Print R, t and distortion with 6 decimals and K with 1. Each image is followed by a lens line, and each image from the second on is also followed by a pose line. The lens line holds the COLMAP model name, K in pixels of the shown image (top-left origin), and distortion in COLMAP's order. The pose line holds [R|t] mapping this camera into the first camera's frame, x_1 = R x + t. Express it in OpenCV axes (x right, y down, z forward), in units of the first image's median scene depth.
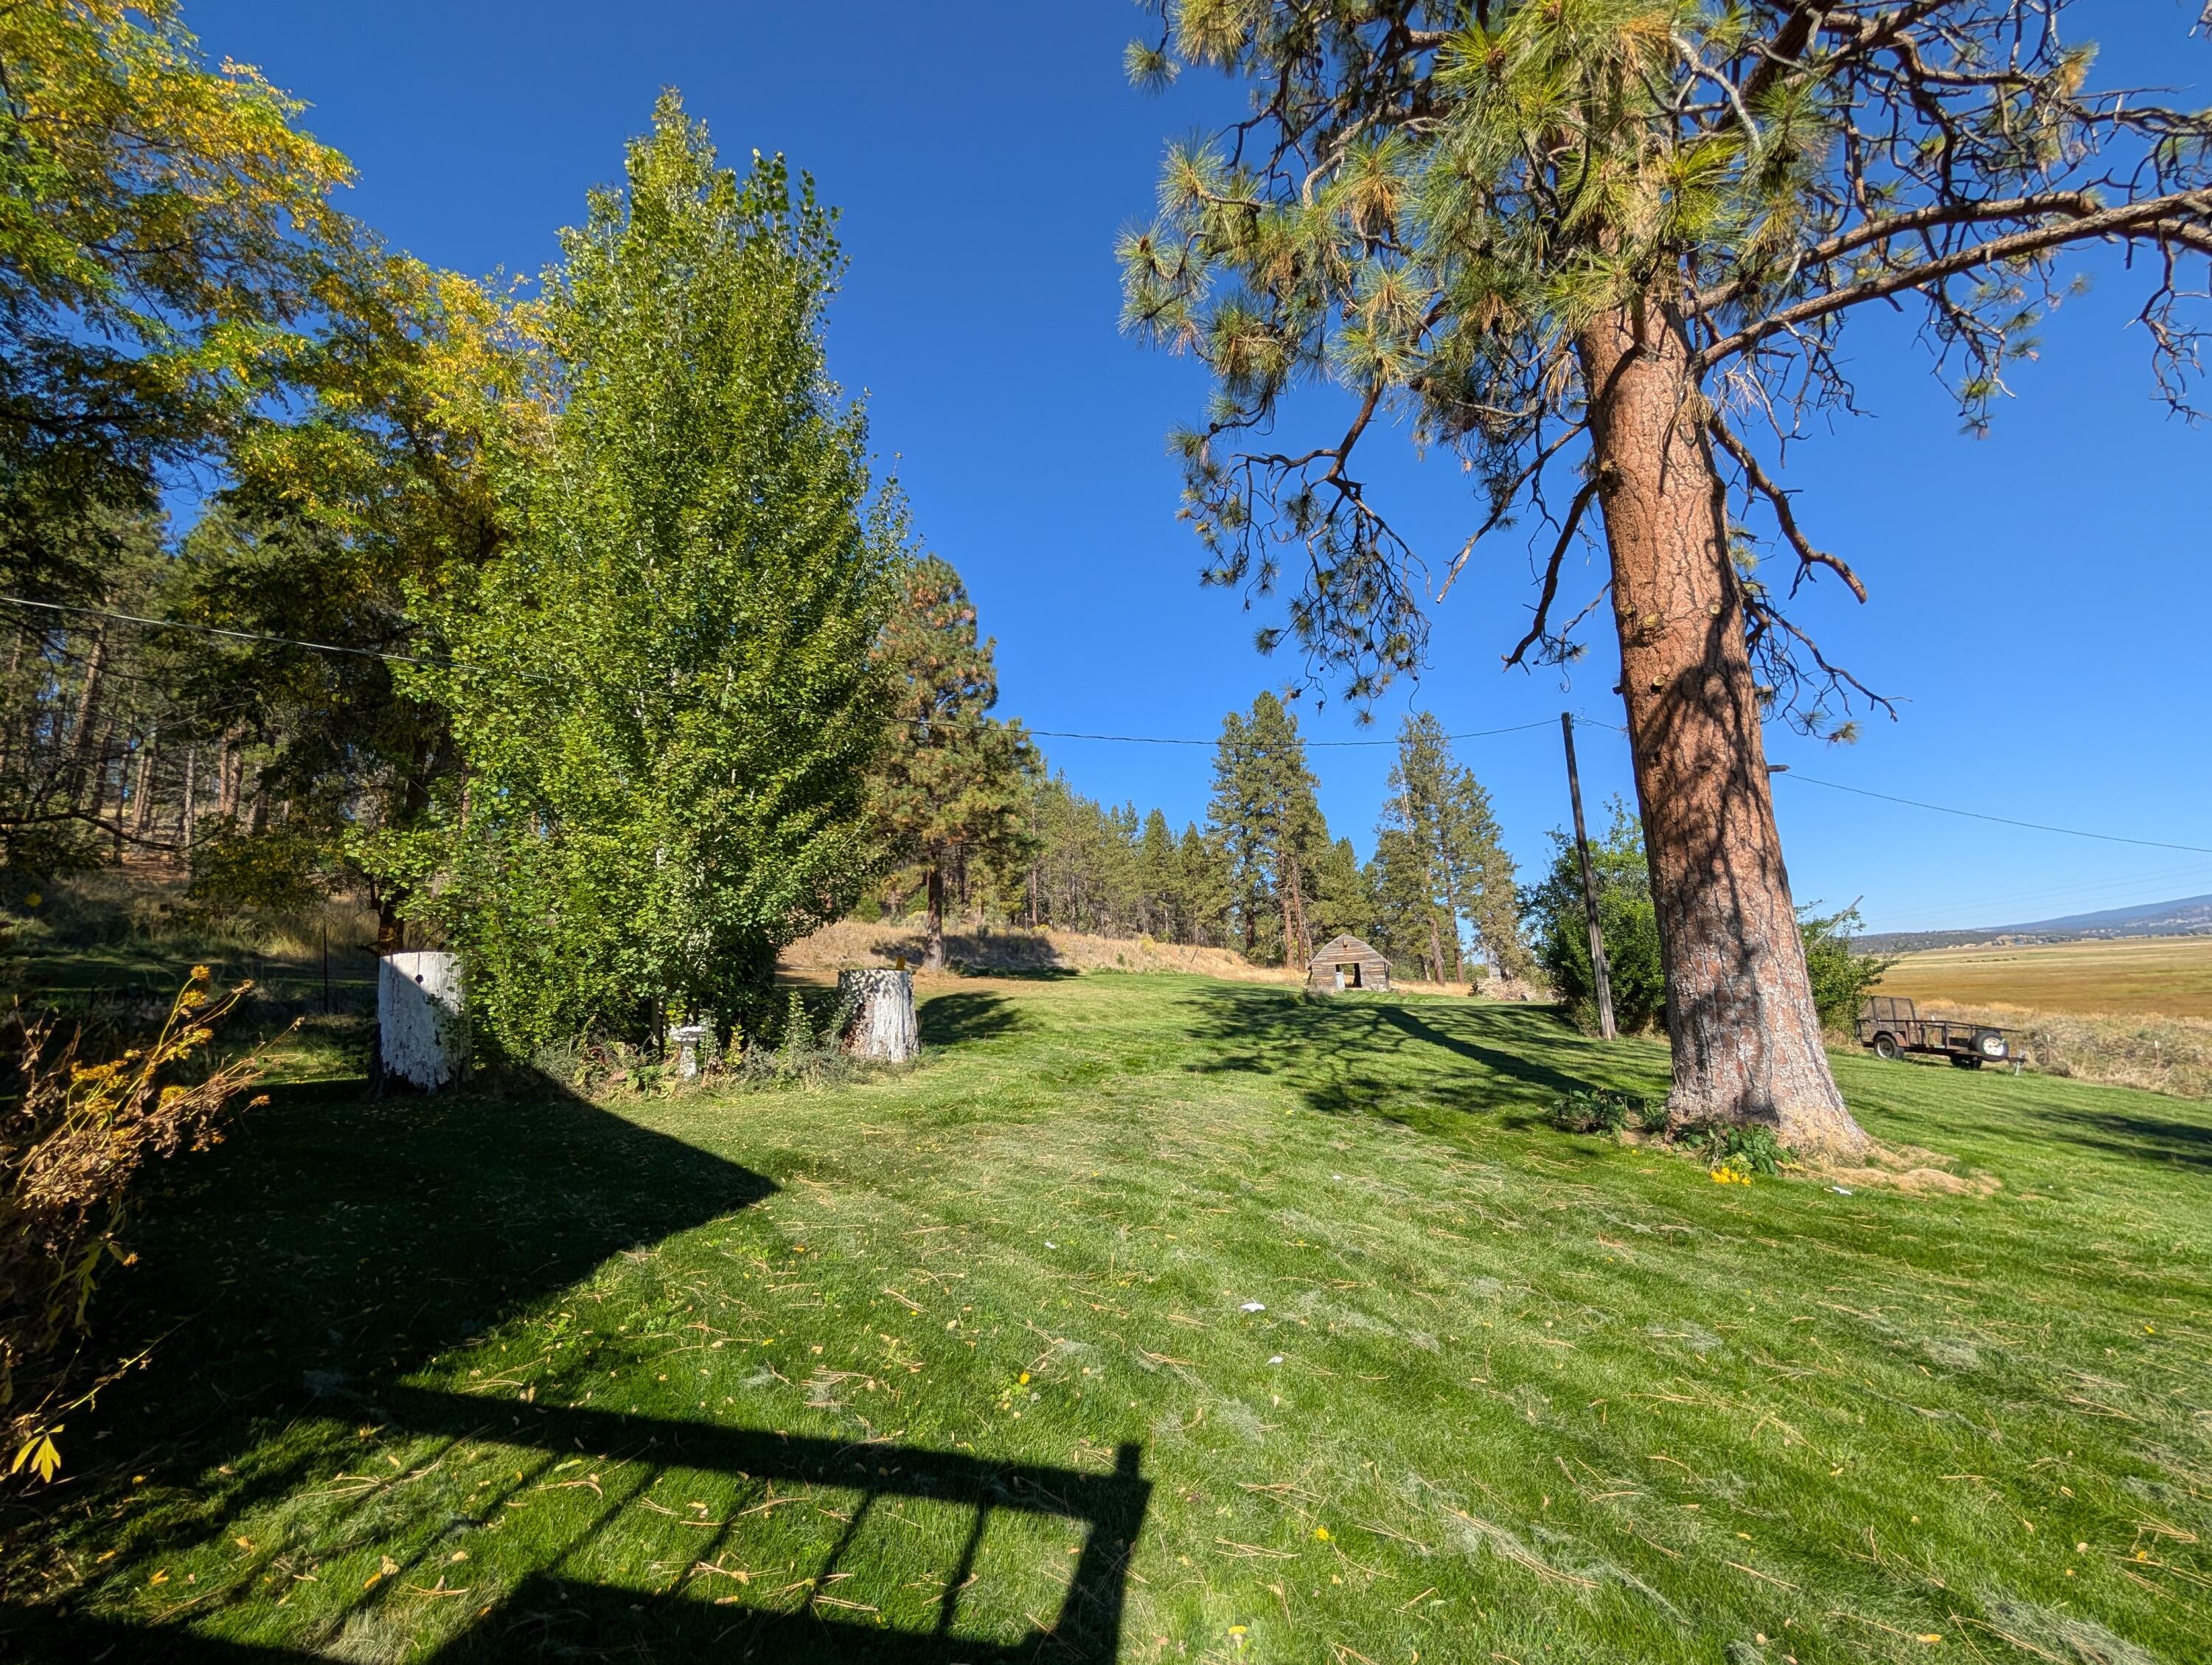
lens RADIAL K [[838.4, 0, 1094.7], [0, 838.4, 841.5], [0, 0, 1]] dist [-0.002929, -0.000191]
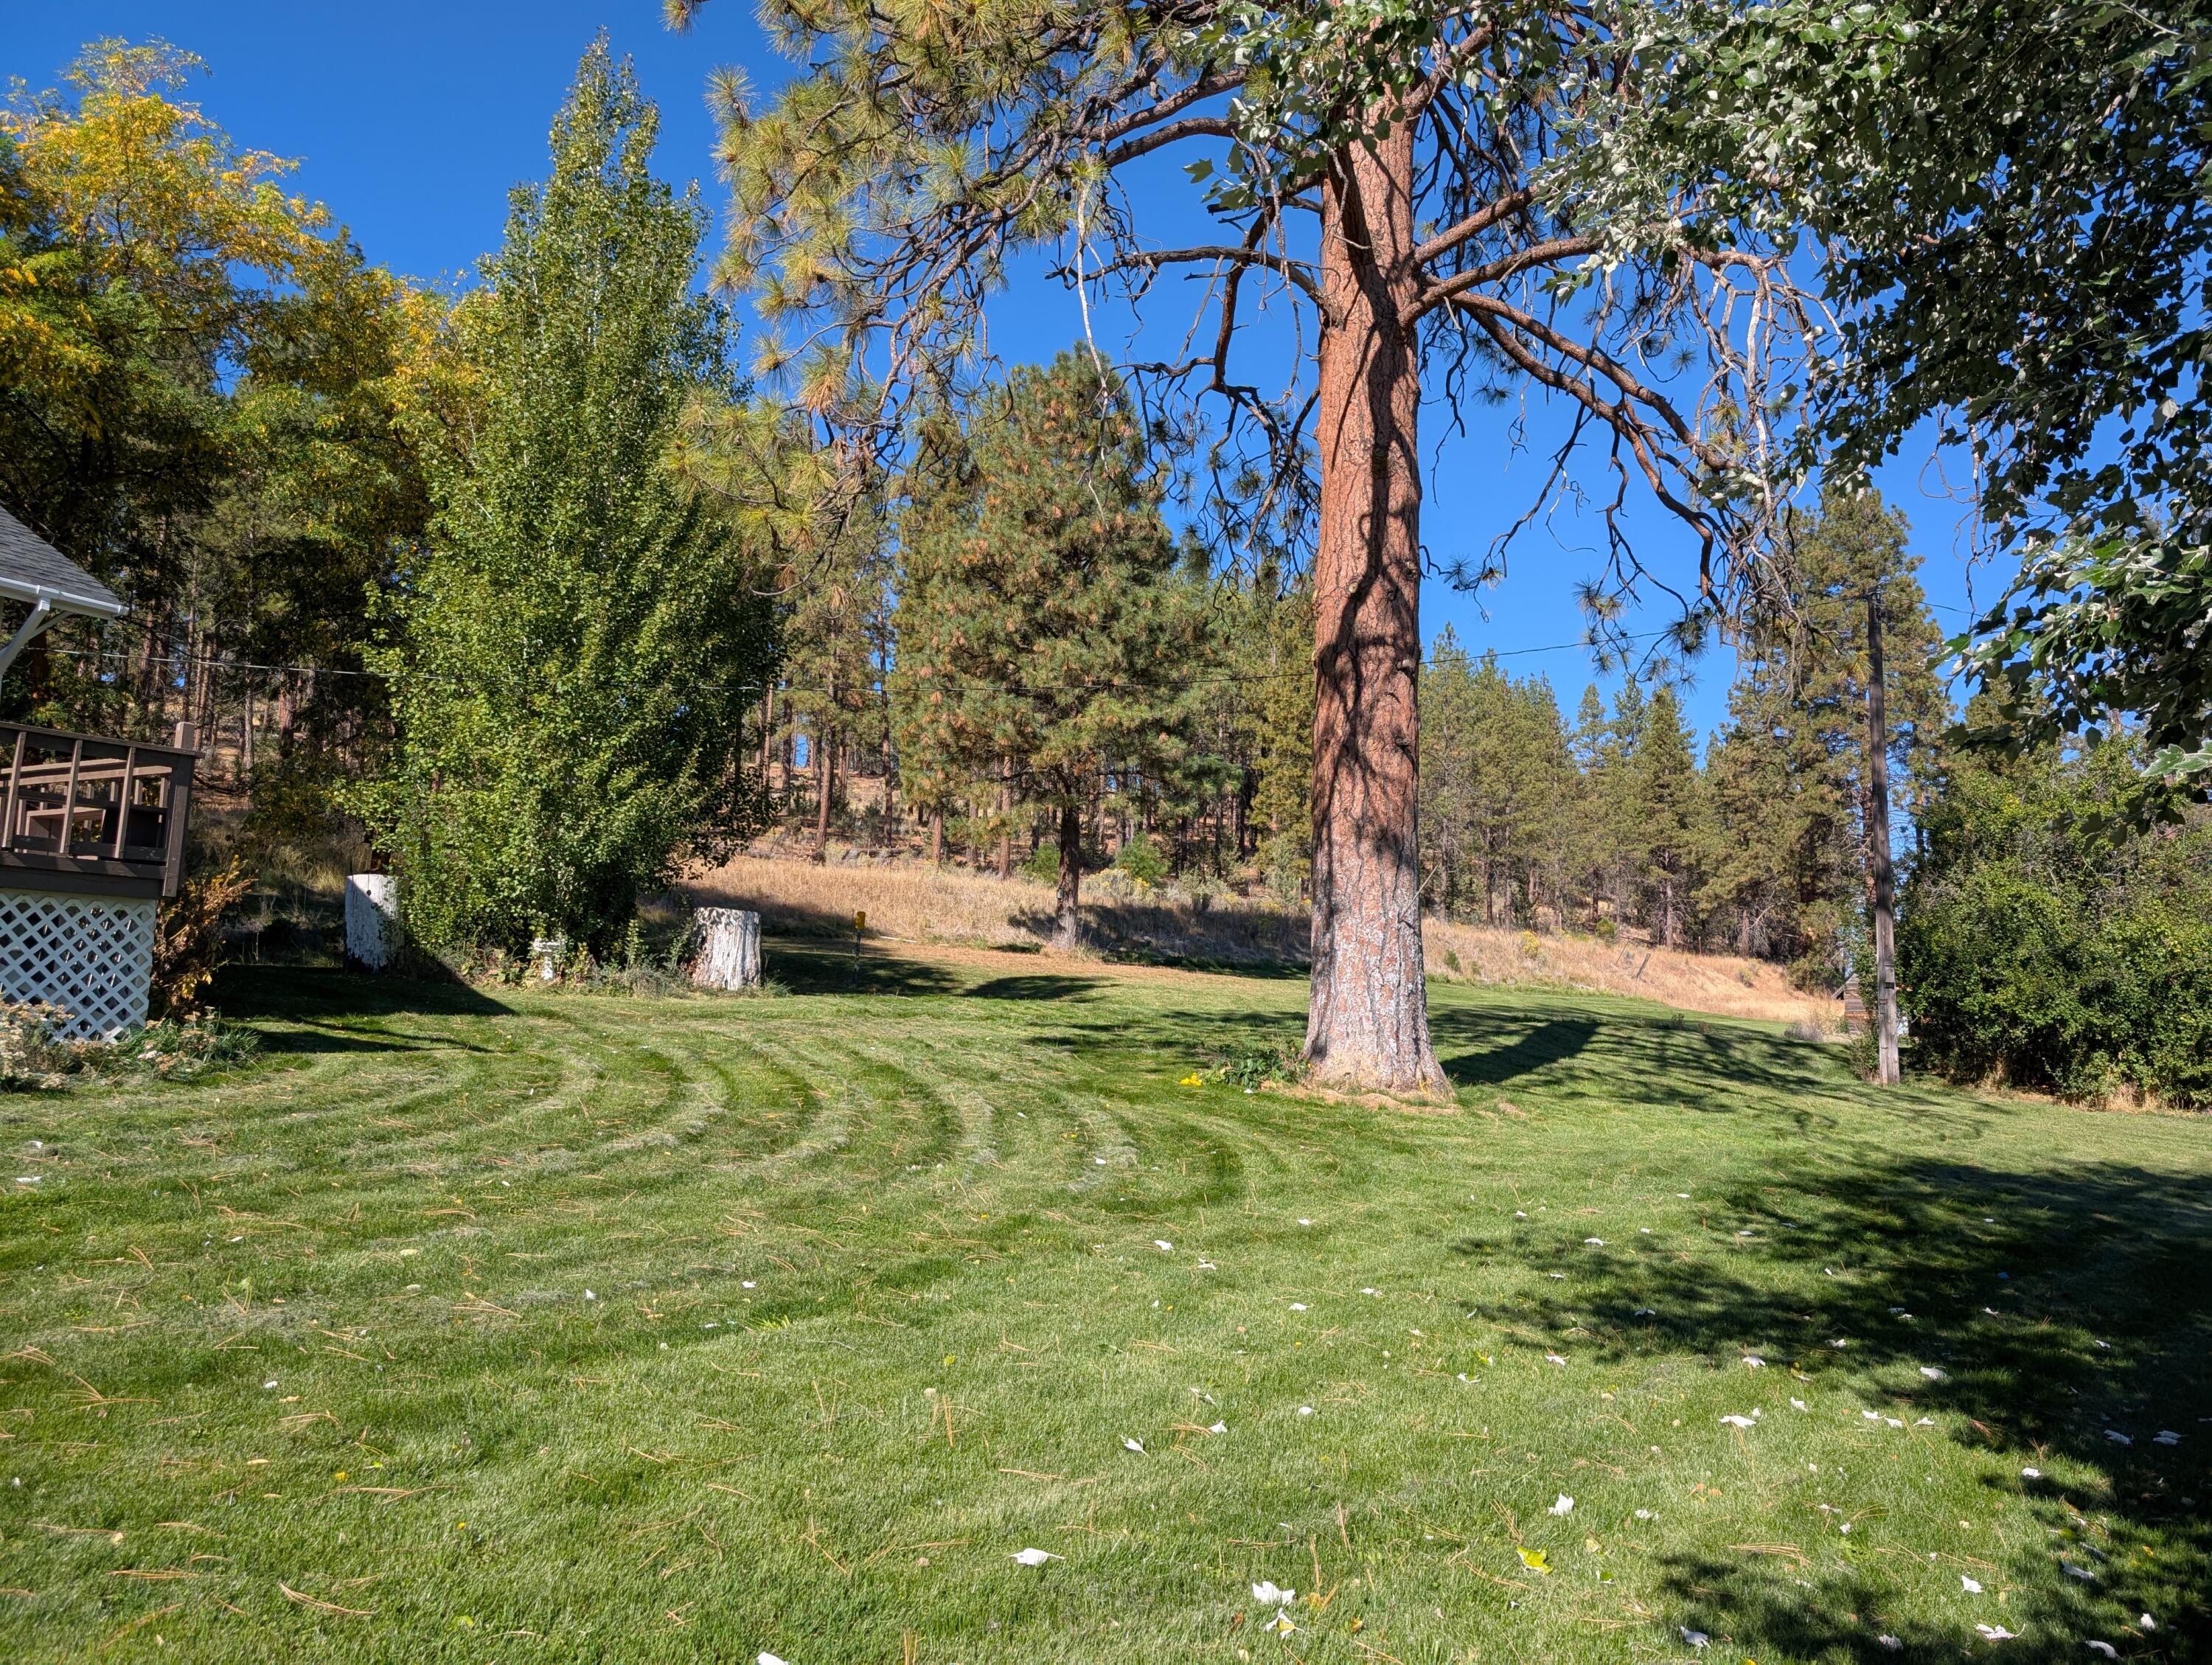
lens RADIAL K [[1590.7, 0, 1106.0], [0, 1590.7, 832.5], [0, 0, 1]] dist [0.013863, -0.002565]
pose [[0.943863, 0.021520, -0.329635, 0.733742], [-0.003701, 0.998502, 0.054591, -0.052100], [0.330316, -0.050307, 0.942529, -0.657271]]
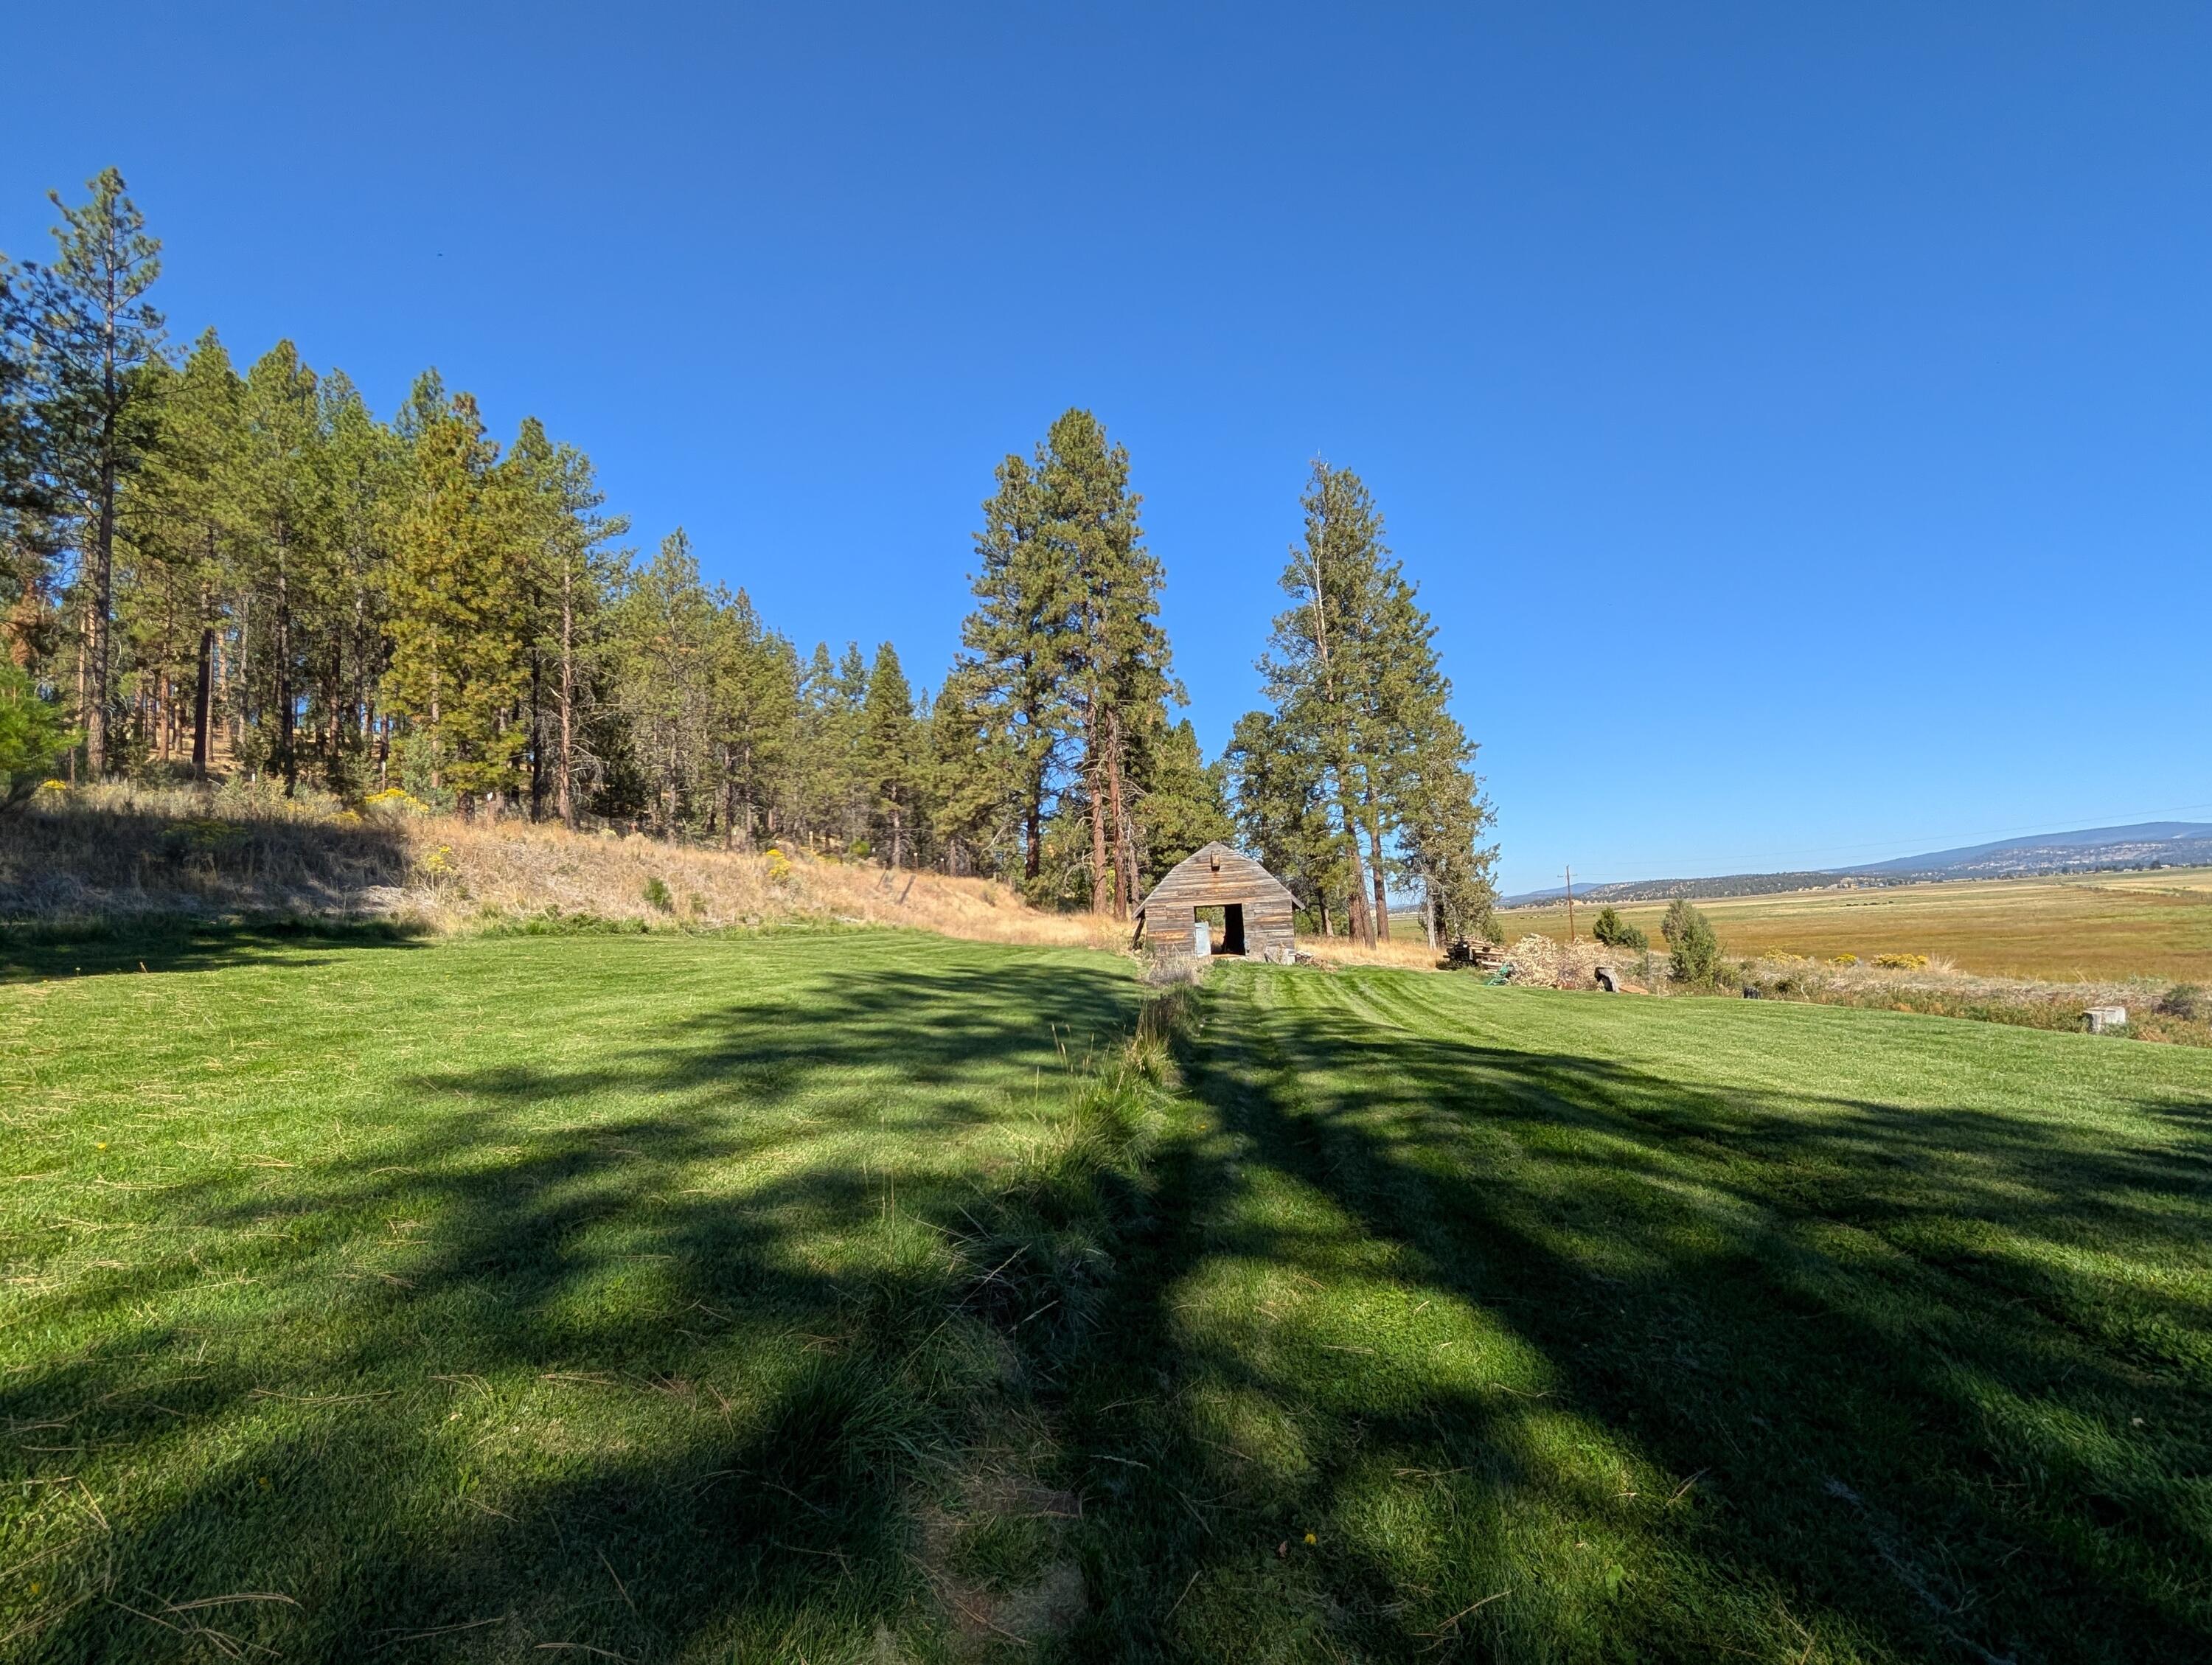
lens RADIAL K [[1080.8, 0, 1106.0], [0, 1080.8, 832.5], [0, 0, 1]] dist [-0.002134, -0.000232]
pose [[0.973129, 0.016334, 0.229680, 0.490429], [-0.033751, 0.996825, 0.072110, 0.310320], [-0.227773, -0.077924, 0.970591, 2.099004]]
